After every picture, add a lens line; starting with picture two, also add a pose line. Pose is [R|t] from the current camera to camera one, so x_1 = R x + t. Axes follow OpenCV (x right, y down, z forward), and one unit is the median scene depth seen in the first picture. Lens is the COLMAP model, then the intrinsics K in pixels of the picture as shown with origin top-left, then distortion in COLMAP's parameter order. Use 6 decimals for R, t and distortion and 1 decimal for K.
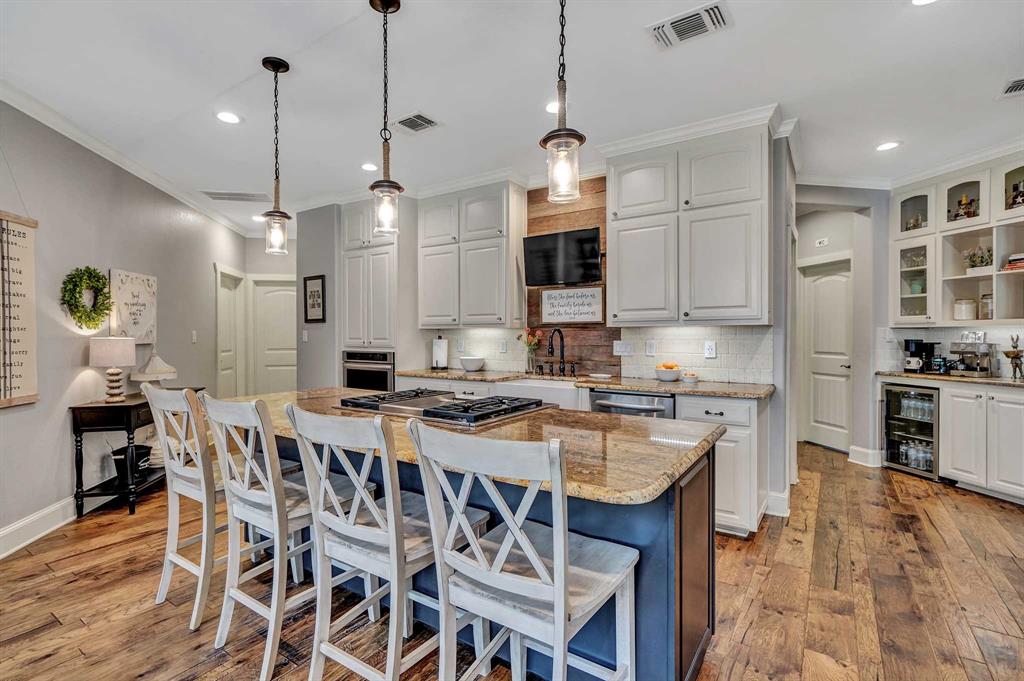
lens RADIAL K [[483.0, 0, 512.0], [0, 483.0, 340.5], [0, 0, 1]] dist [0.001477, 0.000194]
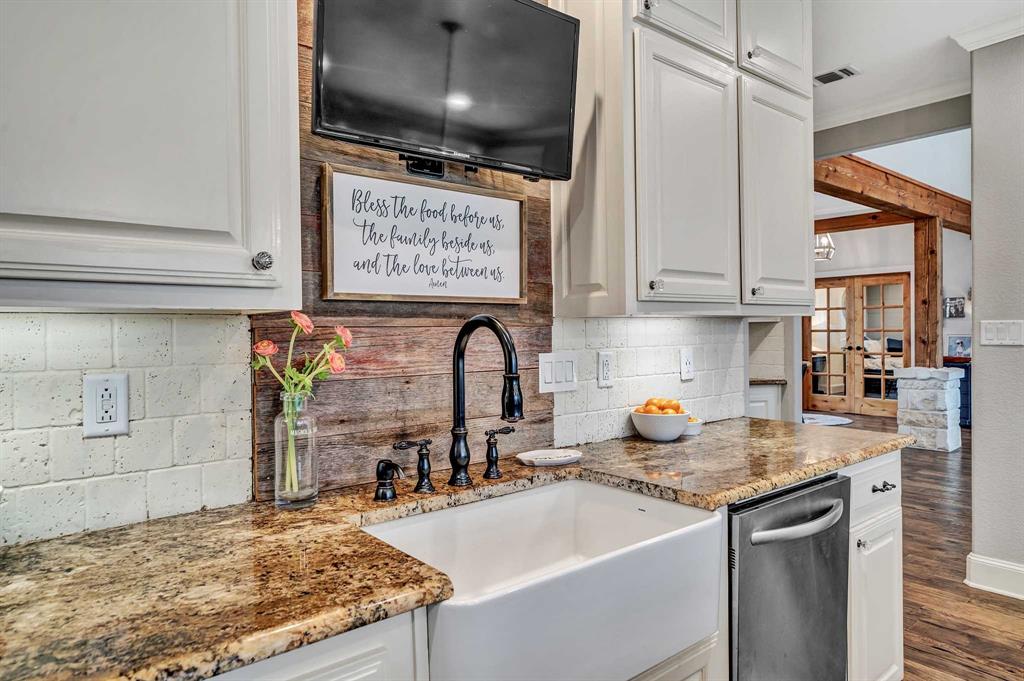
lens RADIAL K [[622.9, 0, 512.0], [0, 622.9, 340.5], [0, 0, 1]] dist [0.004105, 0.001656]
pose [[0.302747, -0.014549, 0.952960, -0.235967], [0.025999, 0.999637, 0.007002, -0.012862], [-0.952716, 0.022656, 0.303015, 0.845679]]
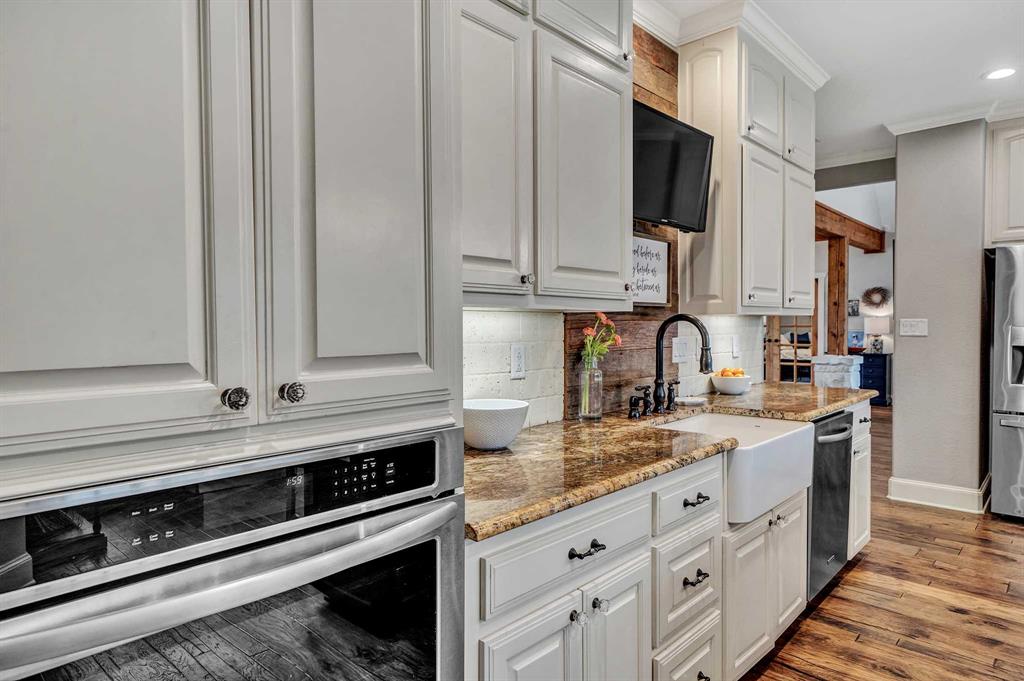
lens RADIAL K [[609.3, 0, 512.0], [0, 609.3, 340.5], [0, 0, 1]] dist [0.004631, 0.000403]
pose [[0.165650, -0.023832, 0.985897, -0.524202], [0.019079, 0.999598, 0.020957, -0.014892], [-0.986000, 0.015338, 0.166038, 1.030762]]
